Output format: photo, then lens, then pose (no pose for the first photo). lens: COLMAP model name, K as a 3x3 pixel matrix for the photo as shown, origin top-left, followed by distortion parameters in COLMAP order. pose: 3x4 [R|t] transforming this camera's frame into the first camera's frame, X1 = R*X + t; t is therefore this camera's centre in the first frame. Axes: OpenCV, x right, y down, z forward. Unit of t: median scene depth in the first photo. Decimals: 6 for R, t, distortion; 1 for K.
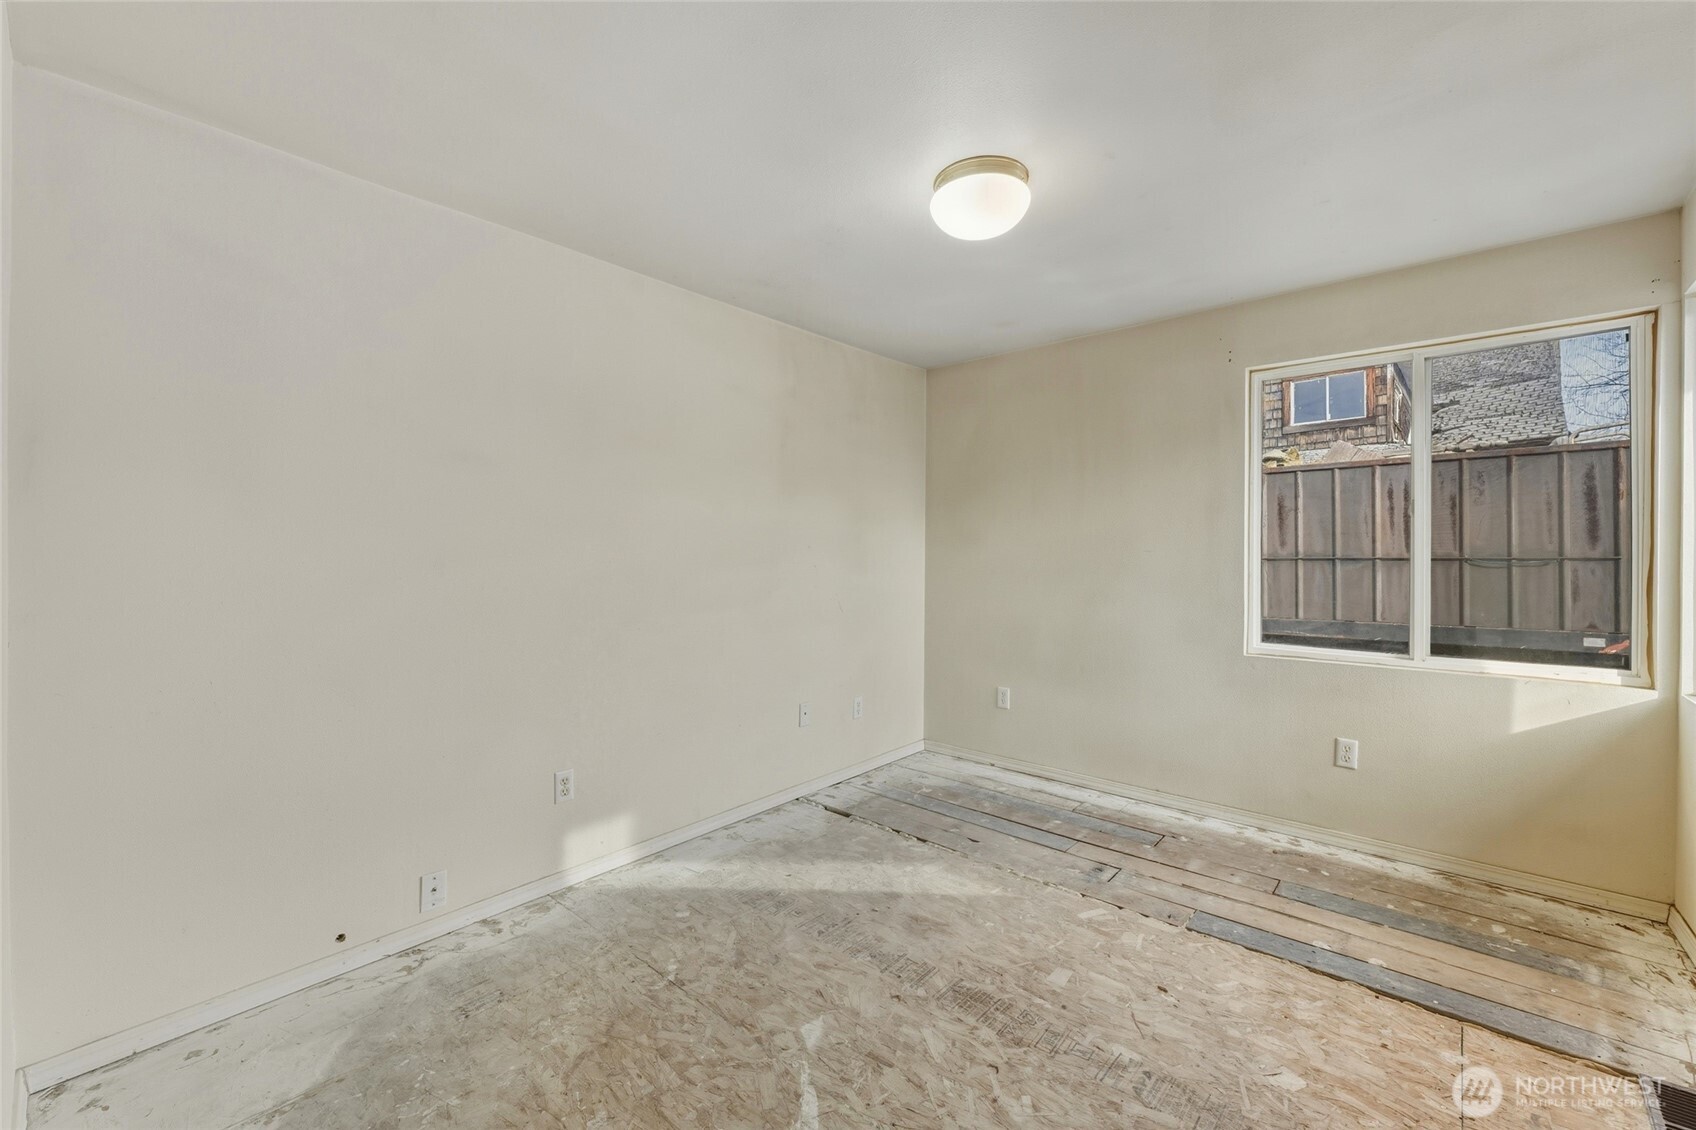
lens RADIAL K [[684.2, 0, 848.7], [0, 684.2, 555.9], [0, 0, 1]] dist [0.000700, -0.000734]
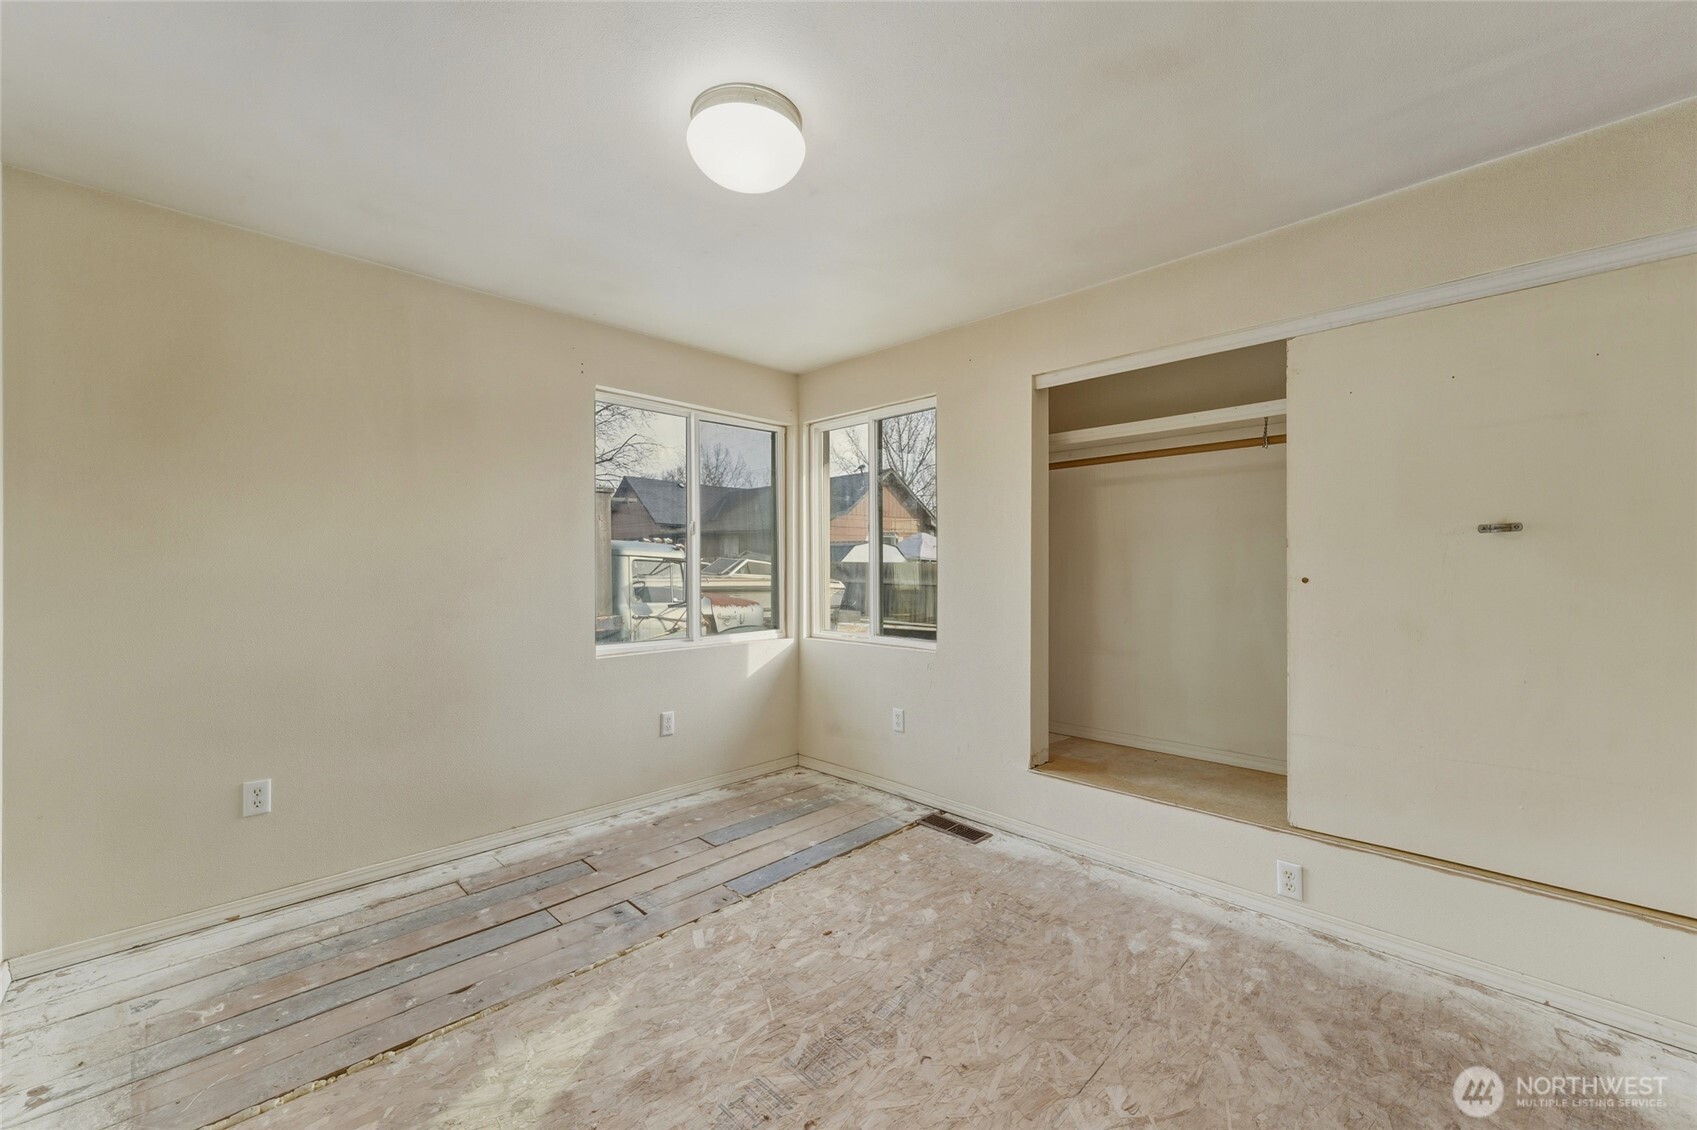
lens RADIAL K [[684.6, 0, 822.5], [0, 684.6, 562.8], [0, 0, 1]] dist [0.000700, -0.000734]
pose [[0.066672, 0.001820, 0.997773, -0.508706], [0.003570, 0.999991, -0.002063, 0.002418], [-0.997769, 0.003700, 0.066665, 0.666719]]
